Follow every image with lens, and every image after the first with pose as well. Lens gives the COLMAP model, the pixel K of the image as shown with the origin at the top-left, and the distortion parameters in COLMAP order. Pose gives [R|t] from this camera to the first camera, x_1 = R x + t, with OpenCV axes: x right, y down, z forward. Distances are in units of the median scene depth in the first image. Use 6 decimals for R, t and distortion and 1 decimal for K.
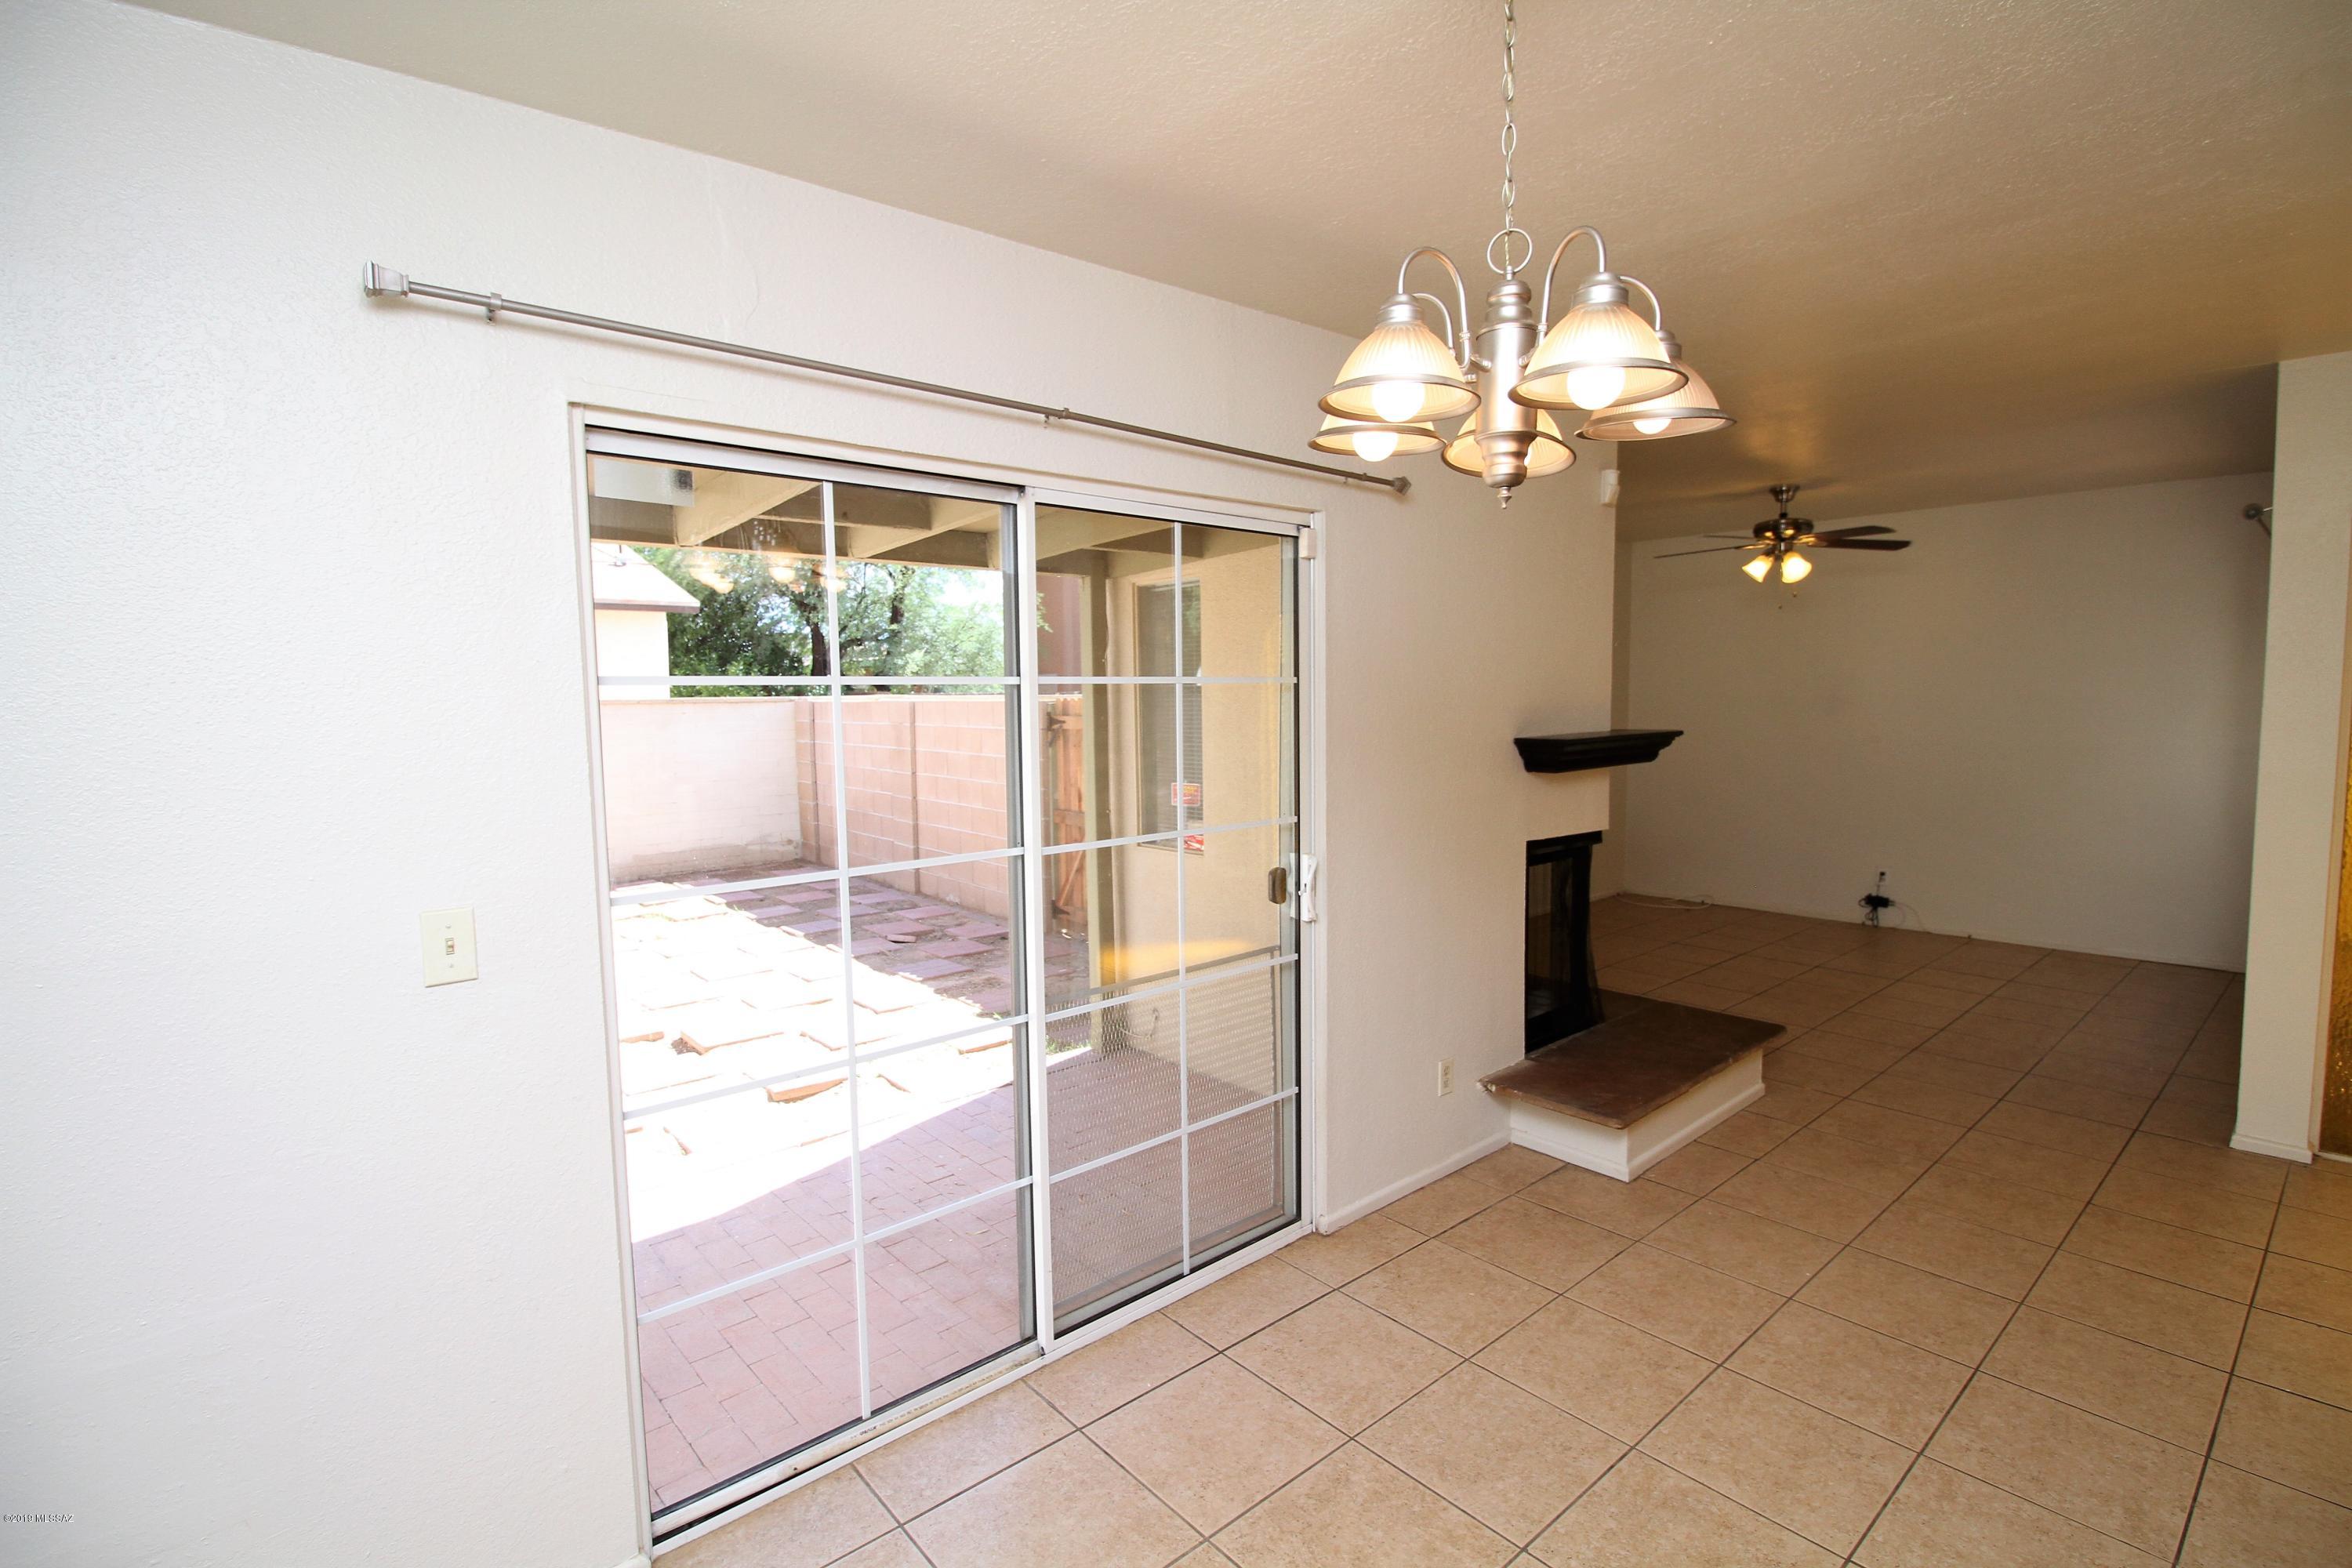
lens RADIAL K [[1083.5, 0, 1186.3], [0, 1083.5, 789.0], [0, 0, 1]] dist [-0.005415, -0.010517]
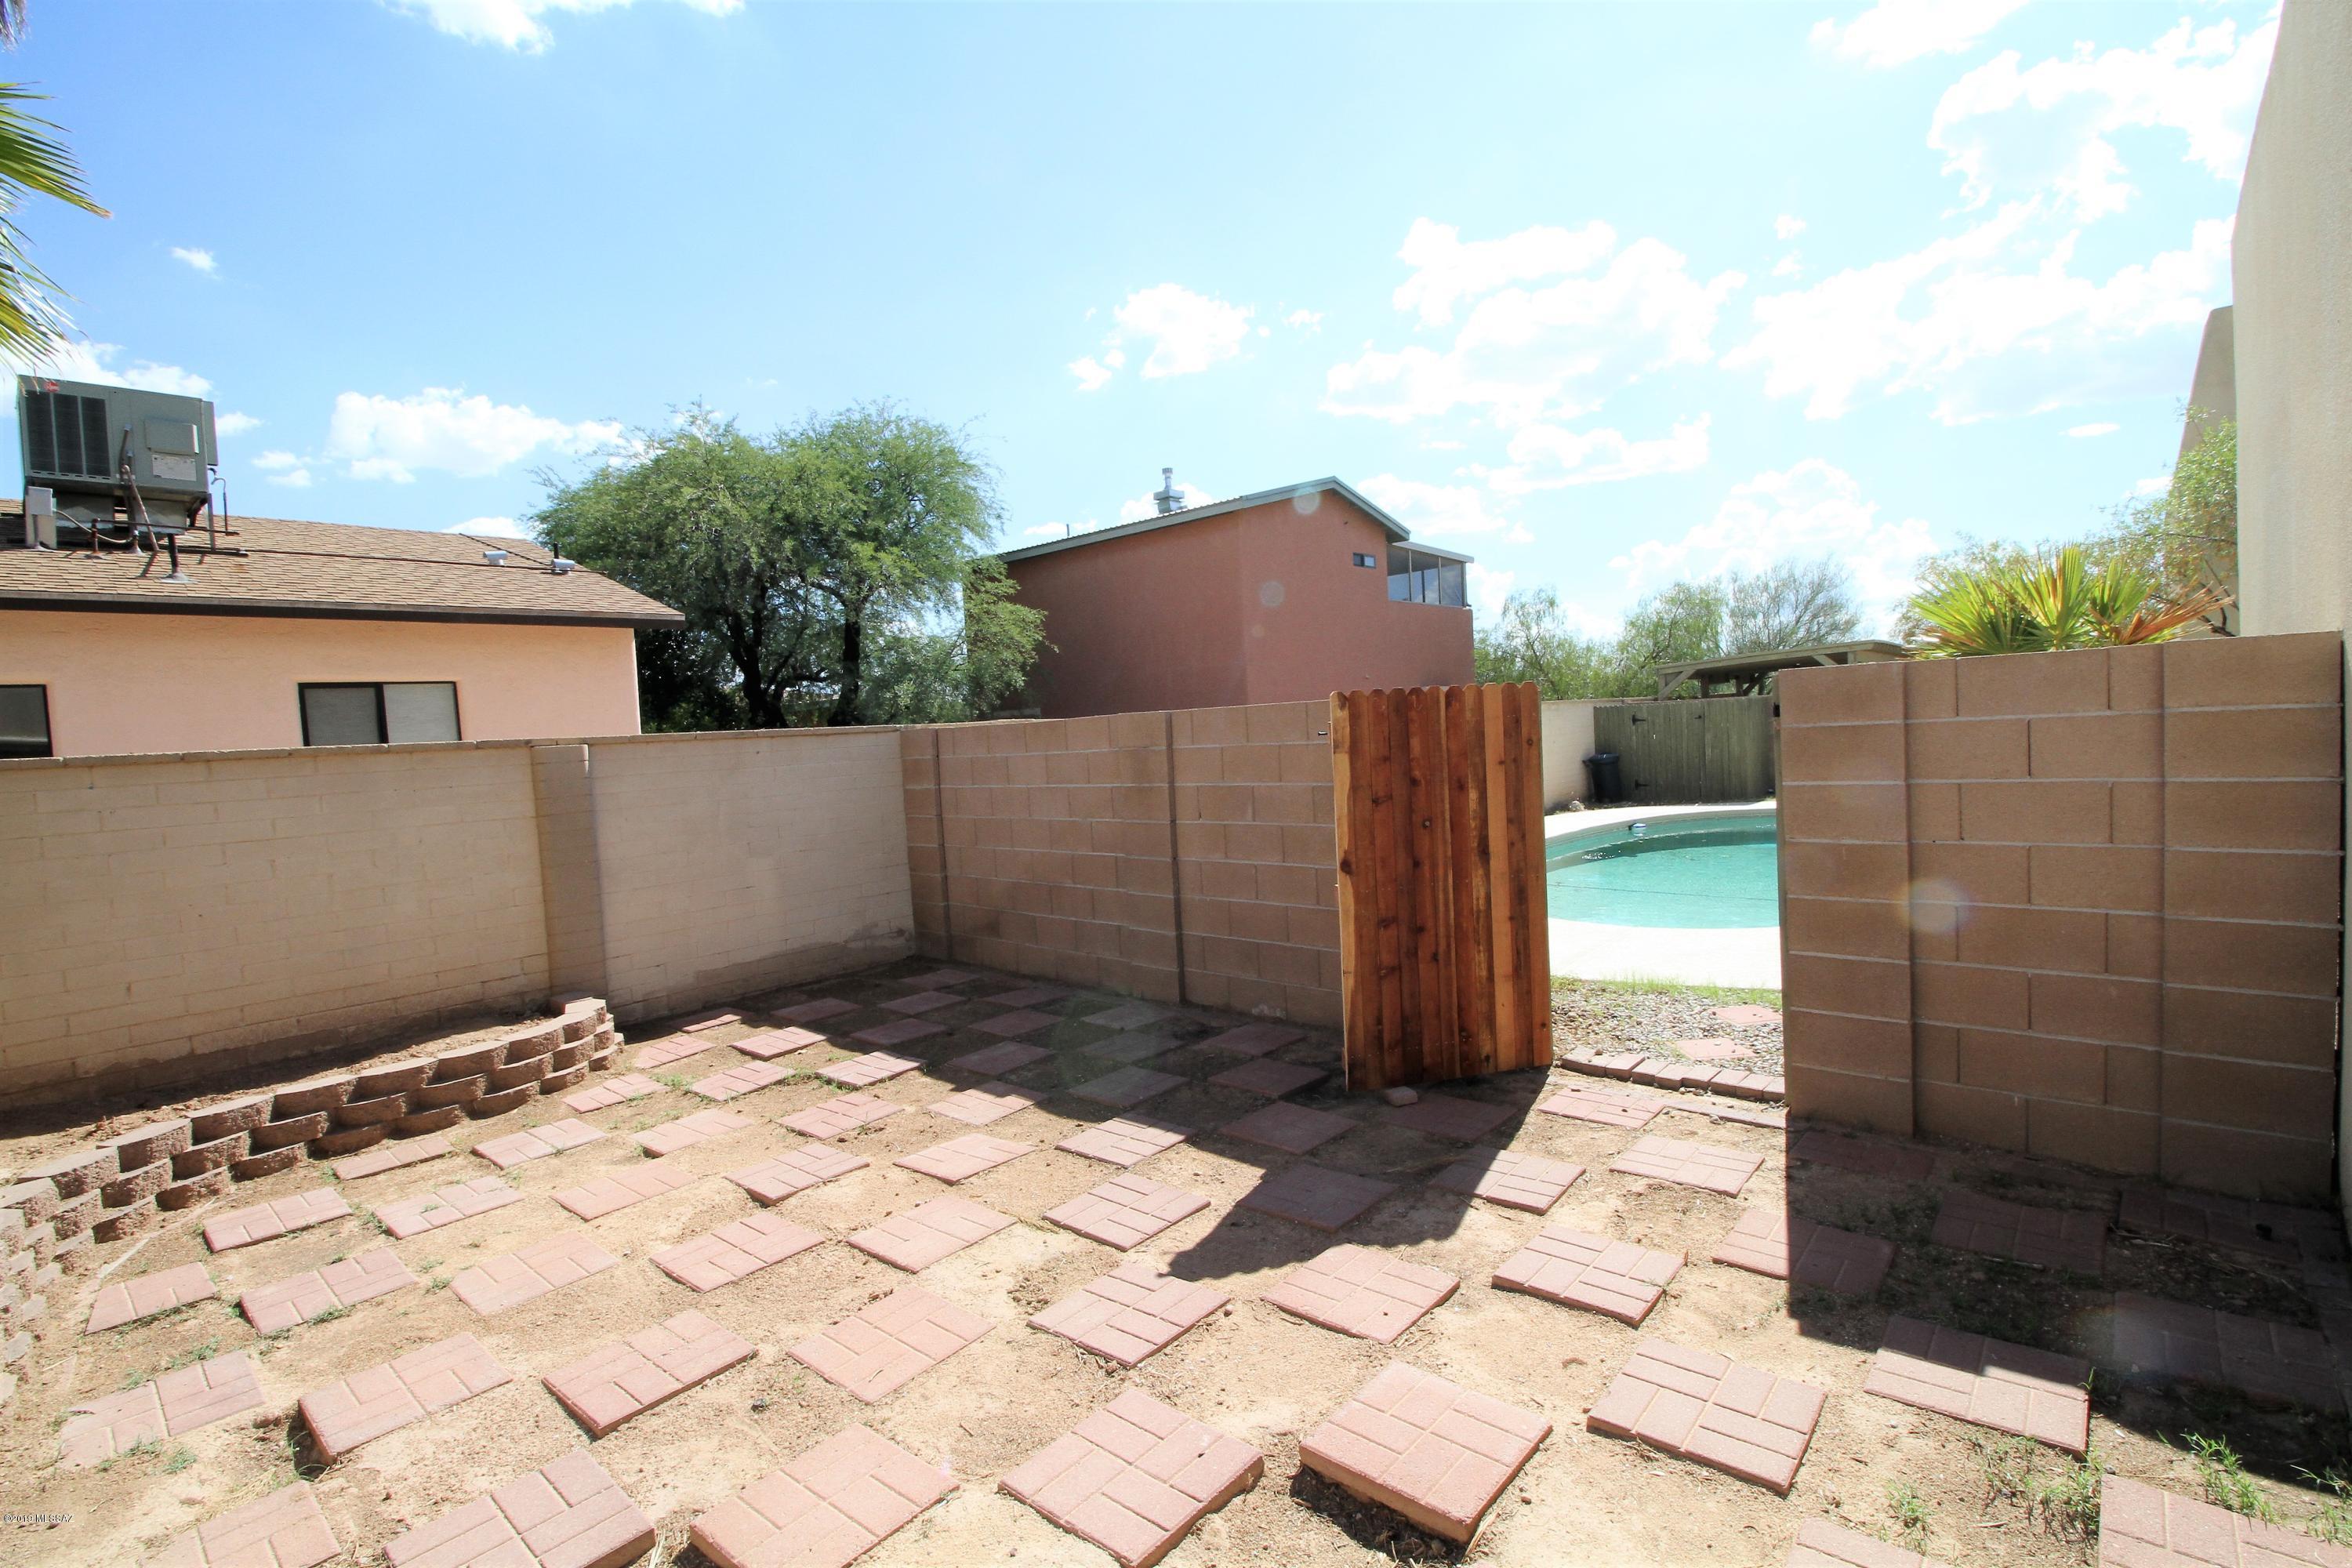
lens RADIAL K [[1083.5, 0, 1177.1], [0, 1083.5, 783.3], [0, 0, 1]] dist [-0.005415, -0.010517]
pose [[0.989925, -0.047809, 0.133277, -0.769028], [0.053676, 0.997725, -0.040777, -0.024772], [-0.131024, 0.047520, 0.990240, 0.781766]]
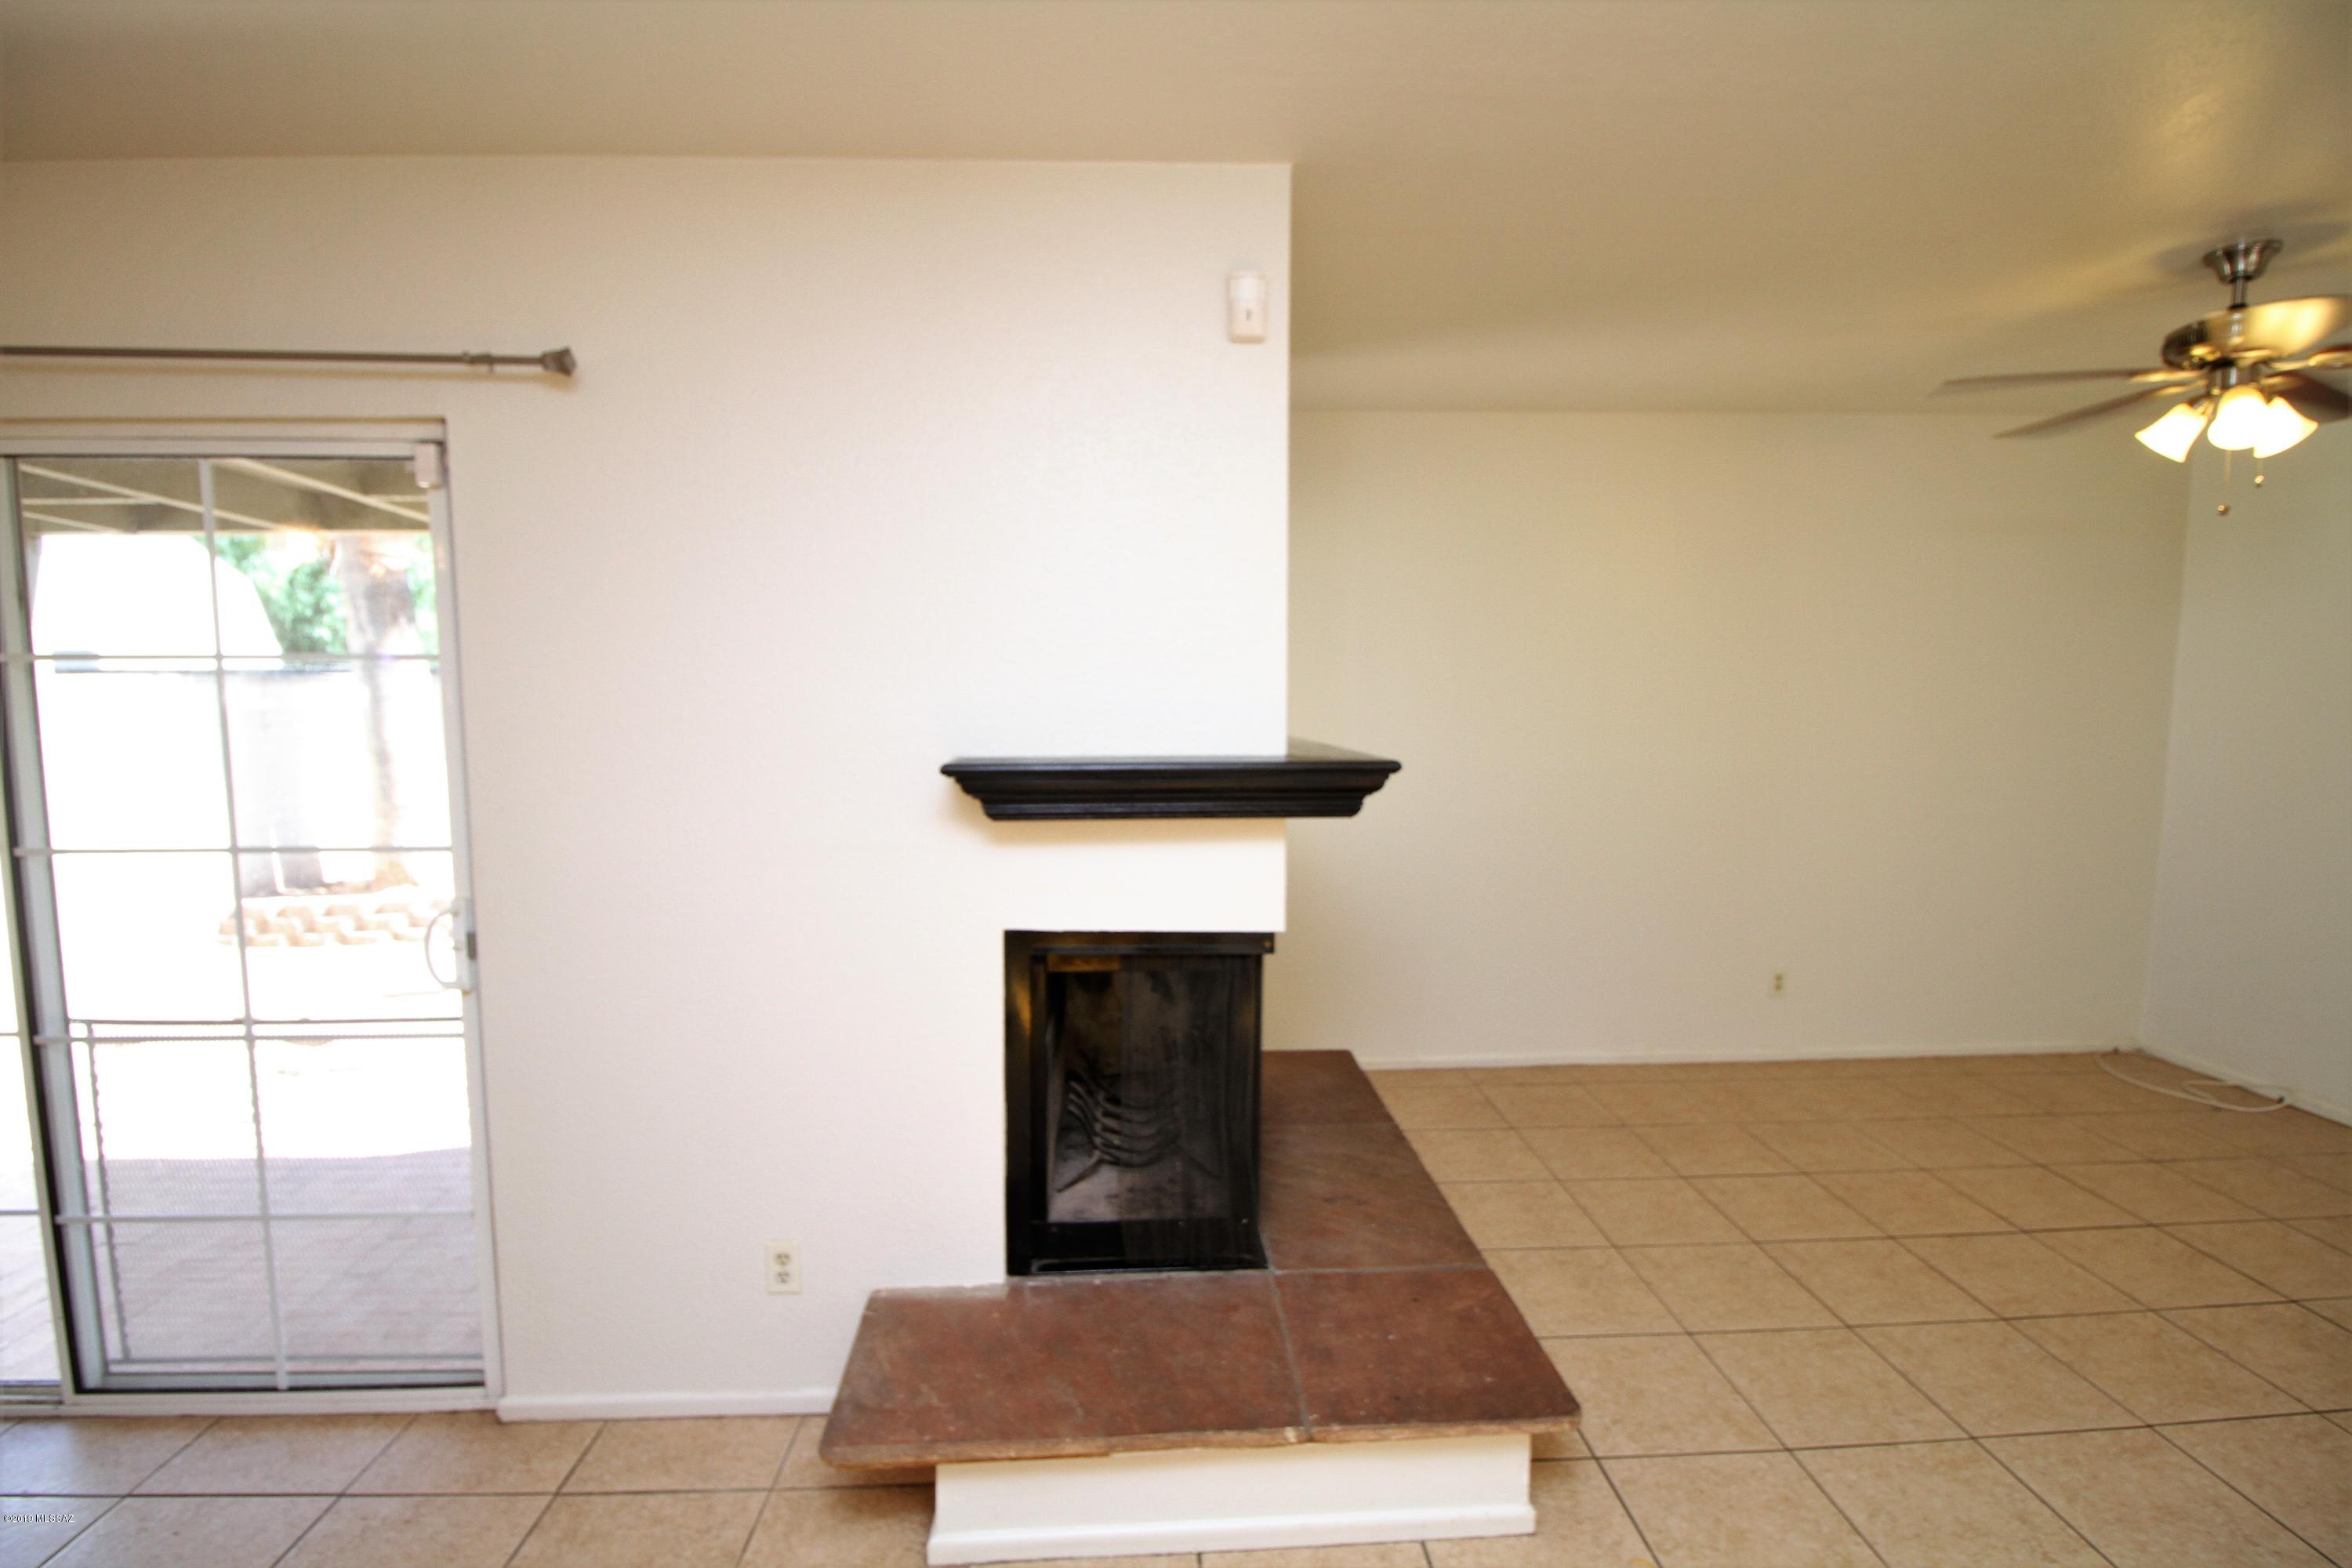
lens RADIAL K [[1083.5, 0, 1179.2], [0, 1083.5, 780.4], [0, 0, 1]] dist [-0.005415, -0.010517]
pose [[0.790781, 0.061128, -0.609039, 0.682859], [-0.061436, 0.997903, 0.020389, -0.048656], [0.609008, 0.021294, 0.792878, 0.521084]]
